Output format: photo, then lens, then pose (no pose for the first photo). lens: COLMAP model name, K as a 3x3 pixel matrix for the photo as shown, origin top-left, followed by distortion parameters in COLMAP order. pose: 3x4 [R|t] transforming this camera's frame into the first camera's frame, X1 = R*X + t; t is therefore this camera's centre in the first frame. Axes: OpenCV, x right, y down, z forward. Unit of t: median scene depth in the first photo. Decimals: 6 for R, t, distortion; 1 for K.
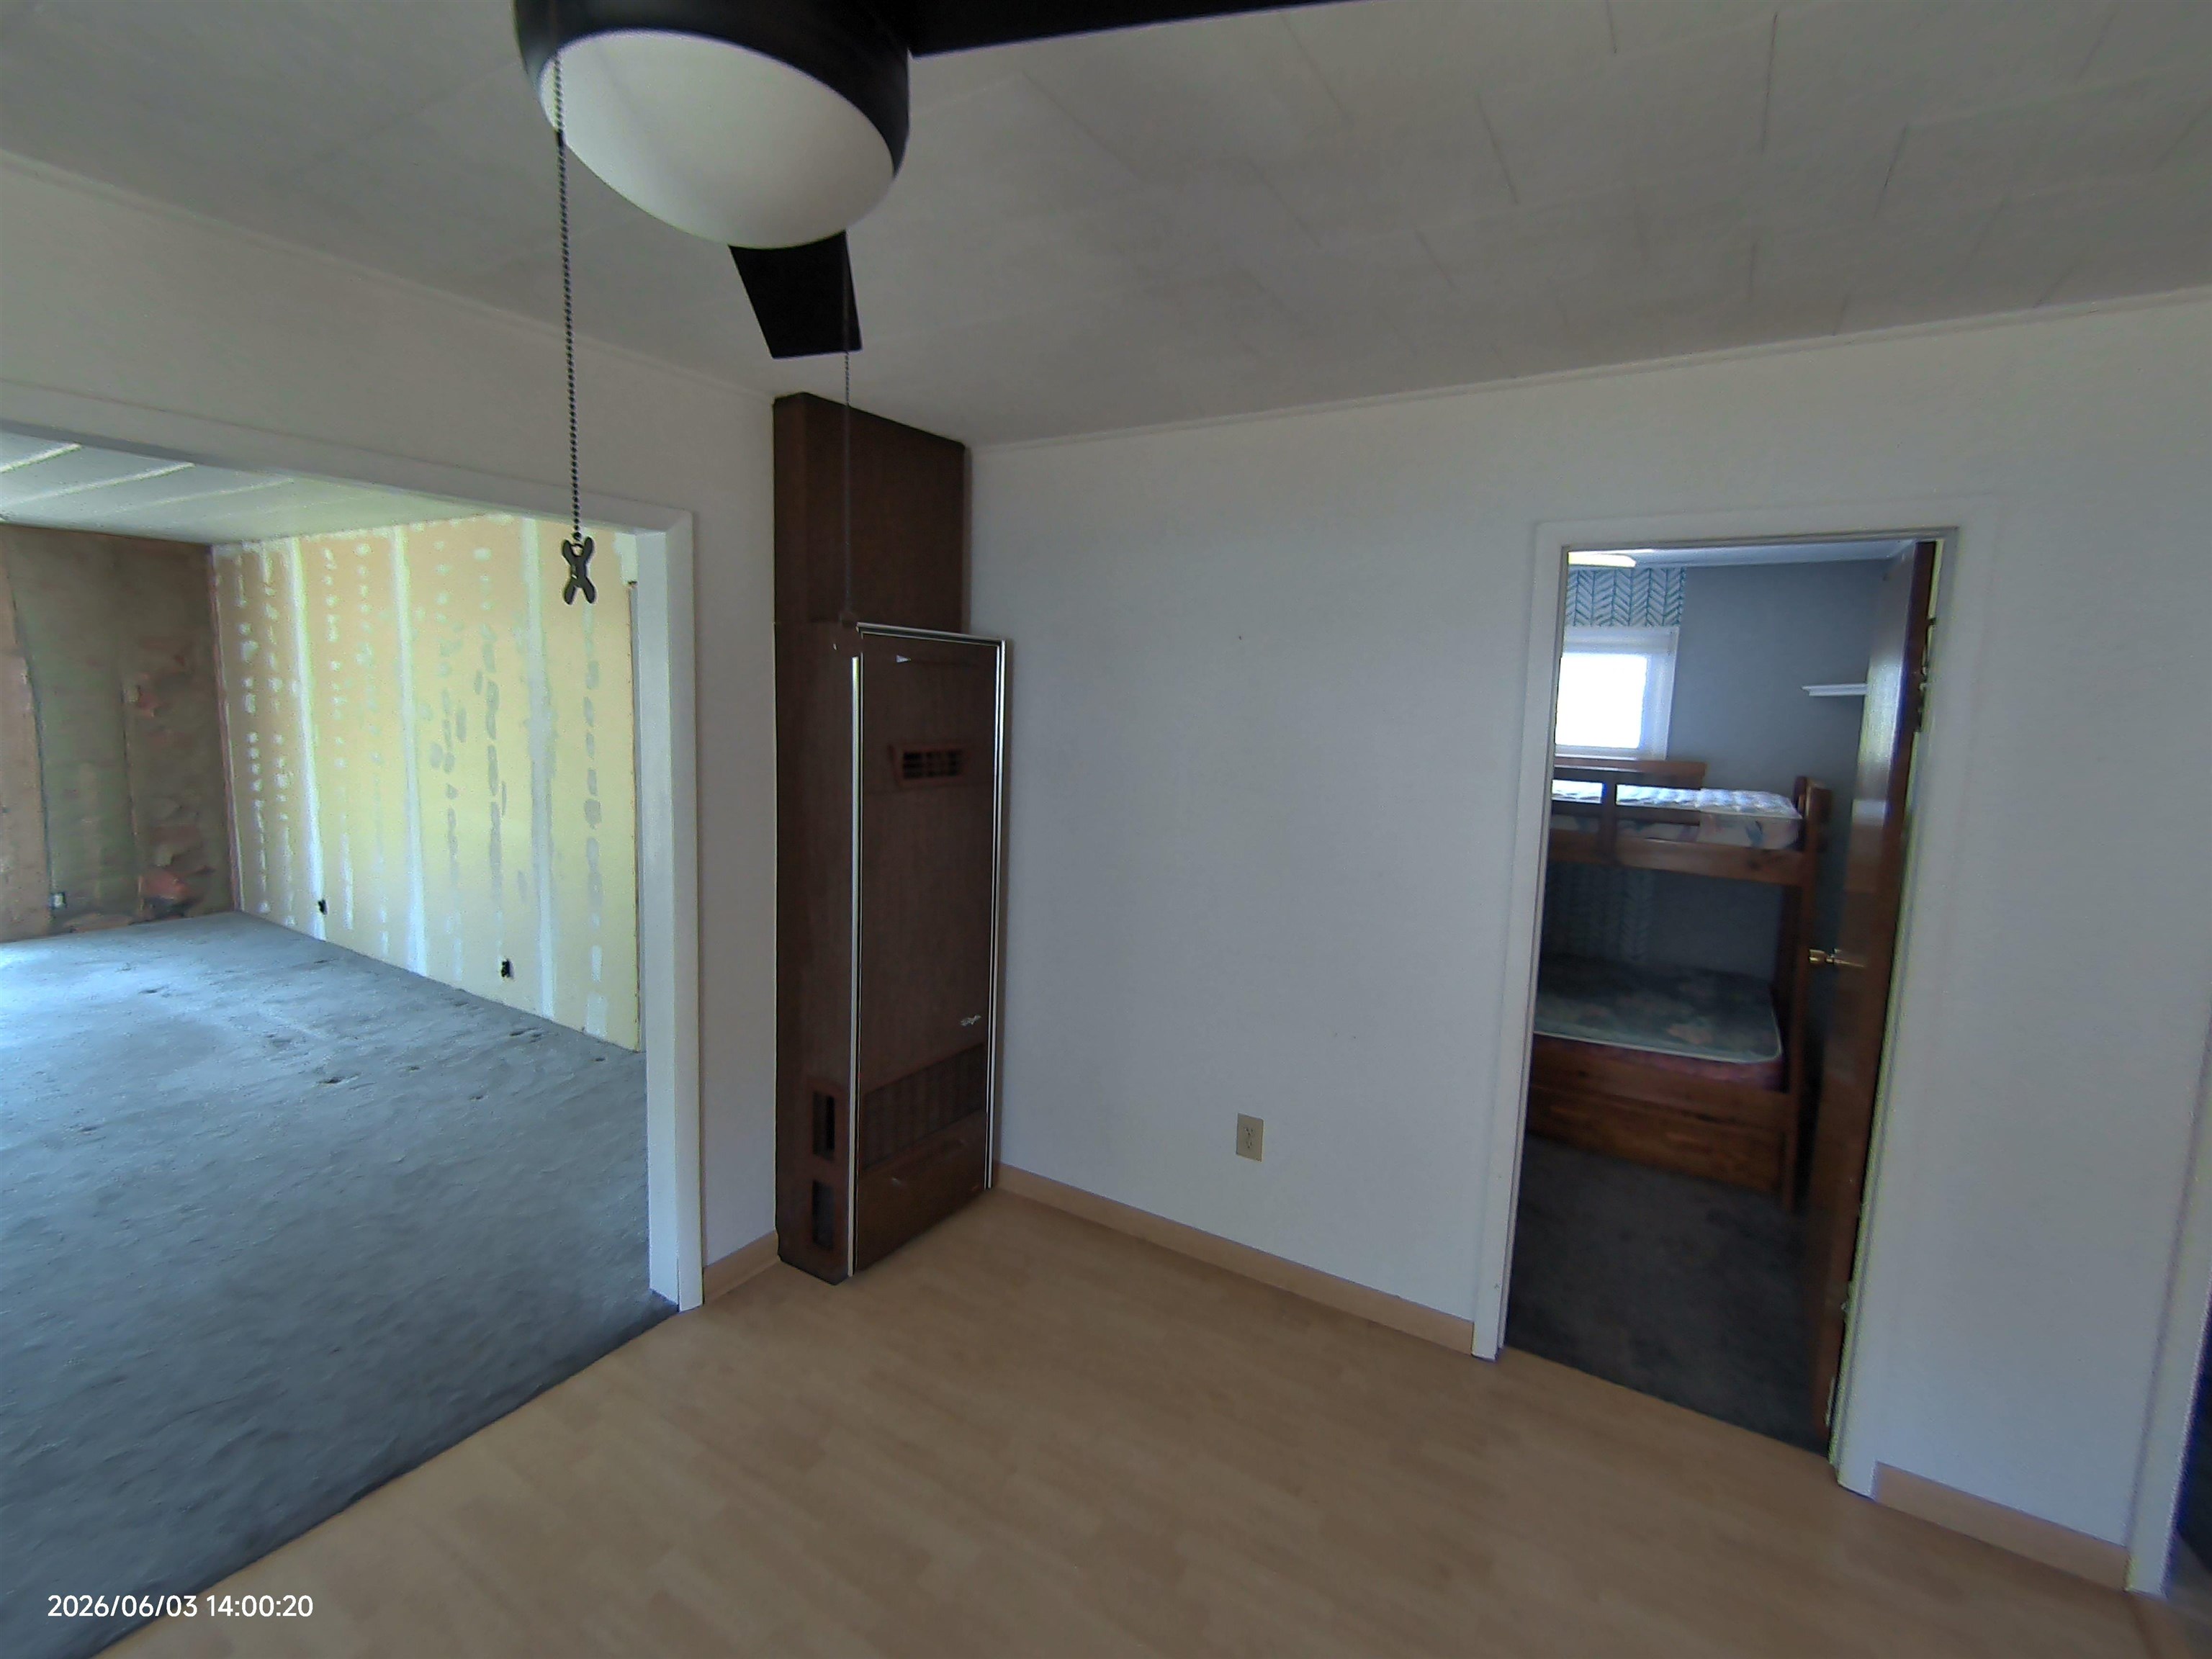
lens RADIAL K [[991.4, 0, 1137.5], [0, 991.4, 807.3], [0, 0, 1]] dist [0.013359, 0.000085]
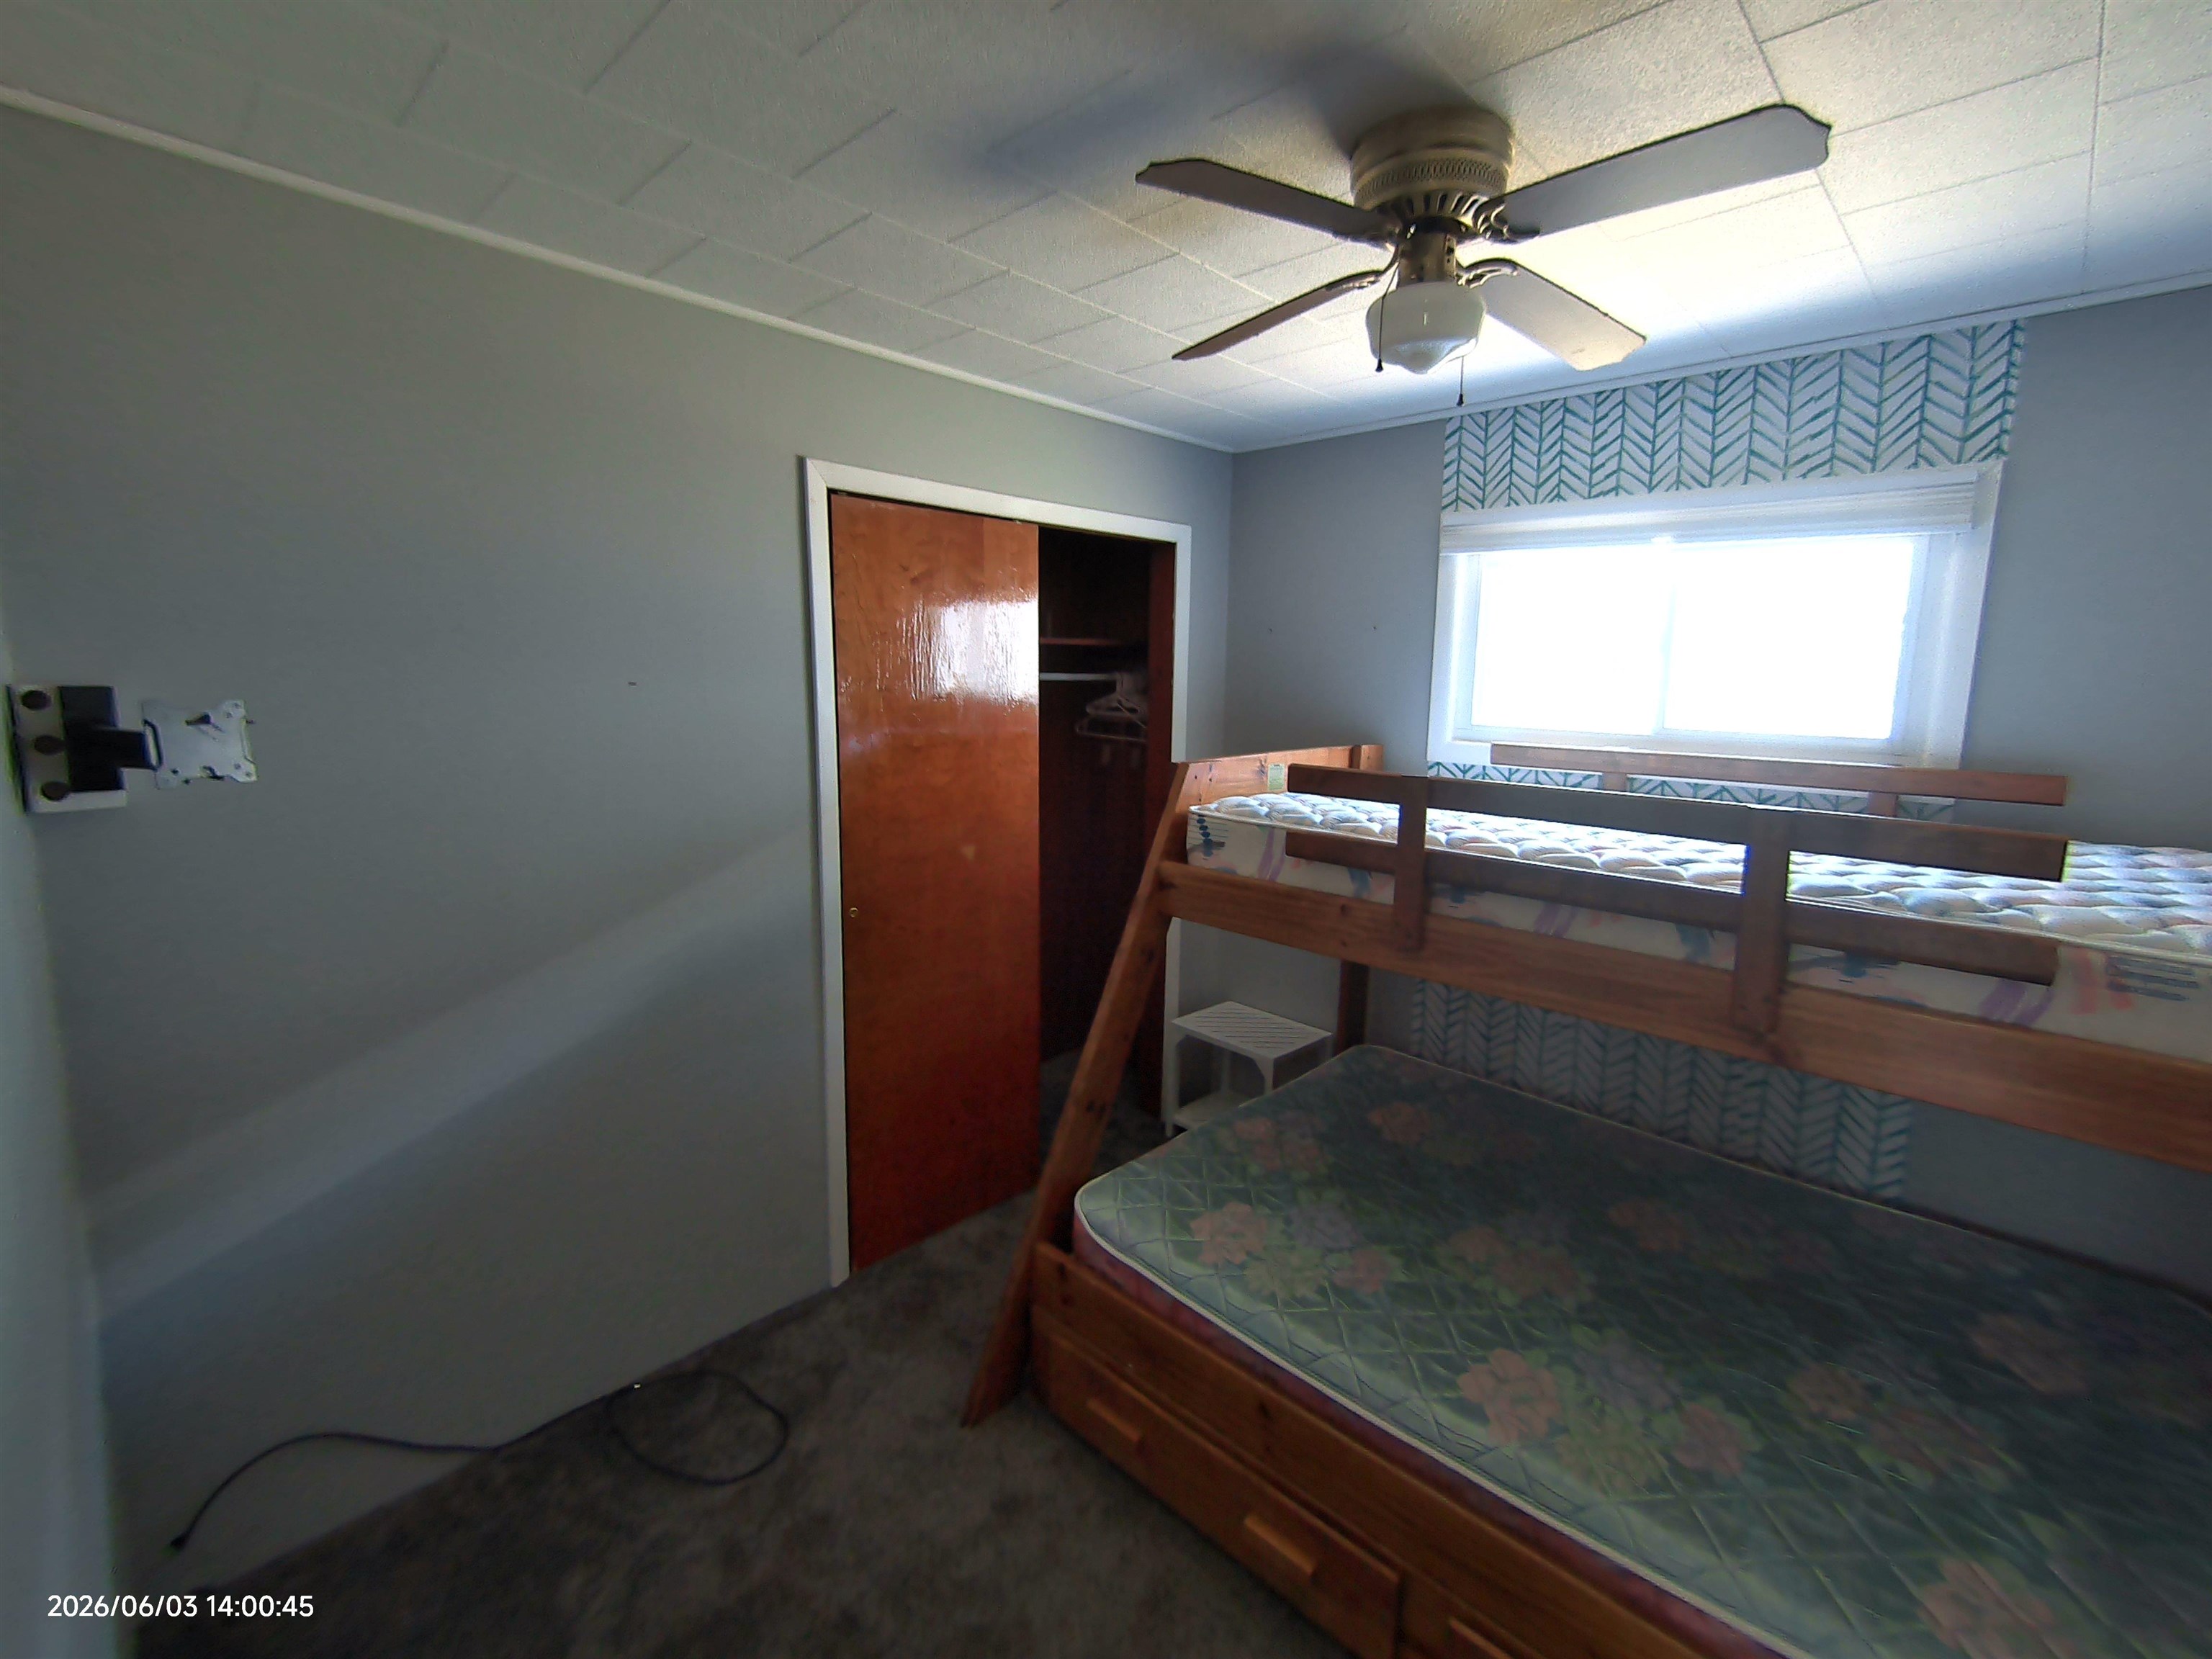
lens RADIAL K [[977.0, 0, 1124.1], [0, 977.0, 801.5], [0, 0, 1]] dist [0.001958, 0.000733]
pose [[0.971697, 0.011516, -0.235950, 0.274881], [-0.006937, 0.999771, 0.020225, -0.038951], [0.236129, -0.018016, 0.971555, 0.493134]]
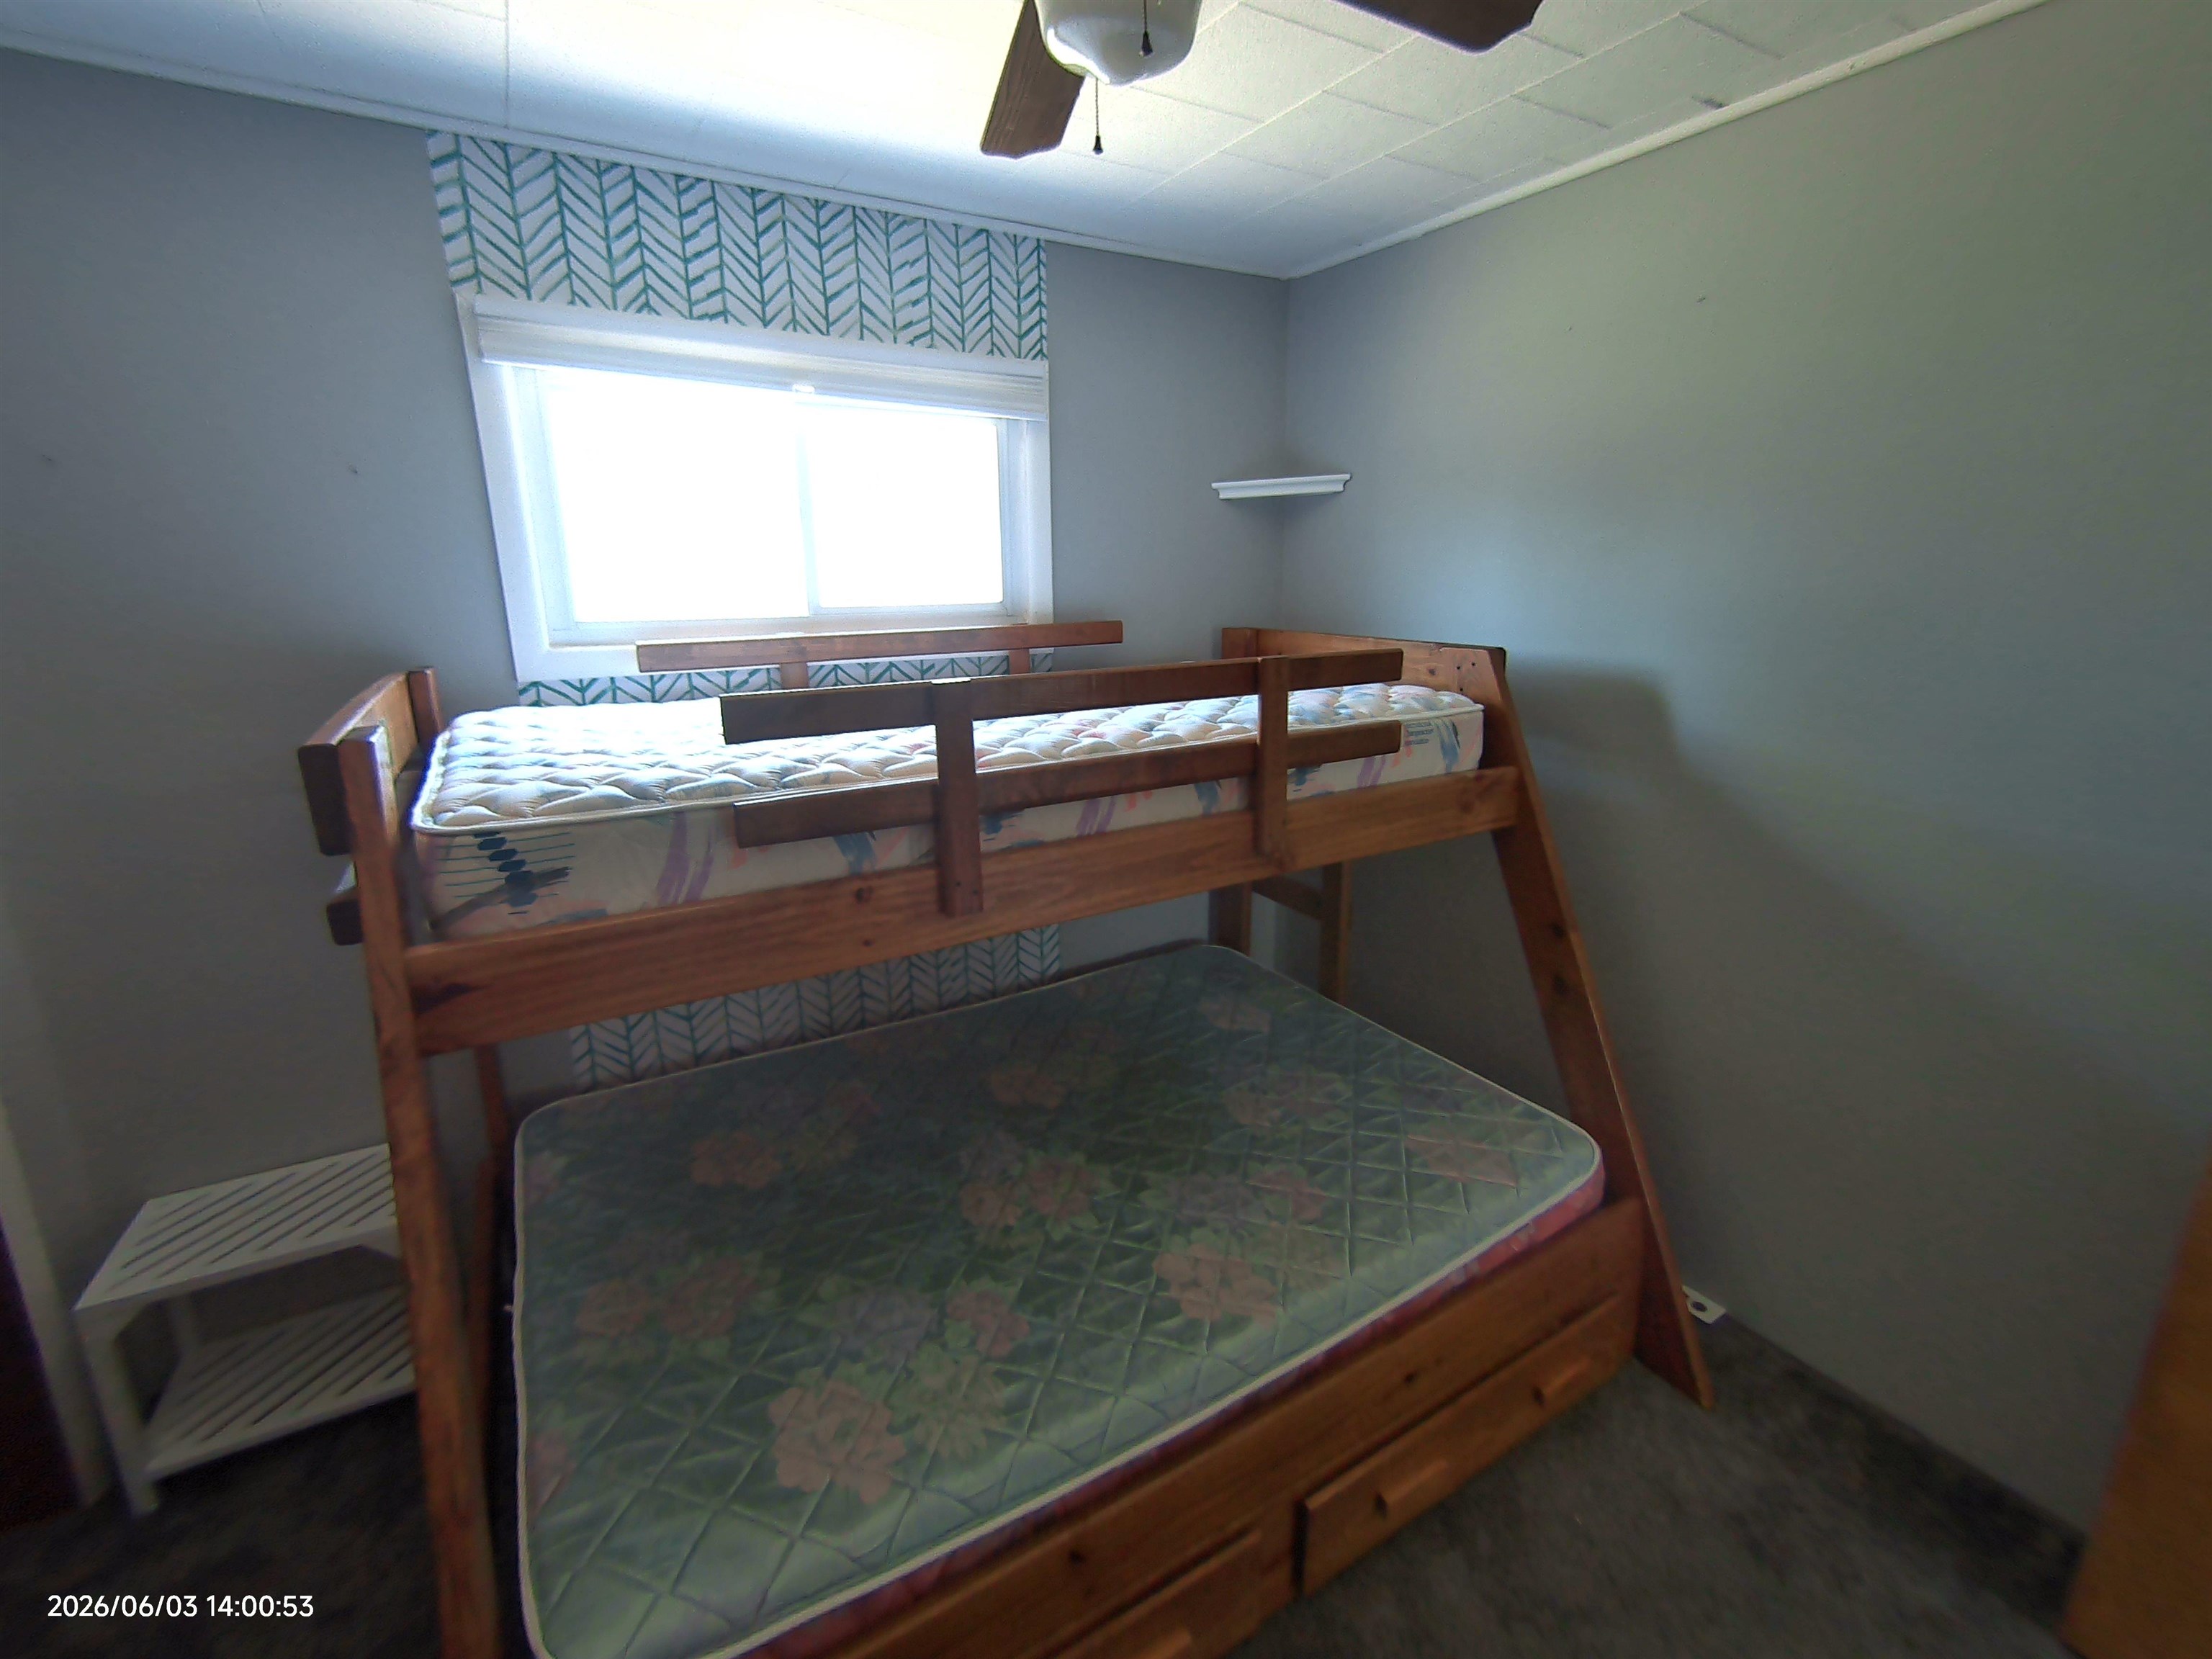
lens RADIAL K [[976.2, 0, 1101.1], [0, 976.2, 803.4], [0, 0, 1]] dist [0.002443, 0.000643]
pose [[0.480002, -0.247271, 0.841698, 0.067472], [0.120309, 0.968943, 0.216043, -0.063960], [-0.868978, -0.002437, 0.494844, 0.720190]]
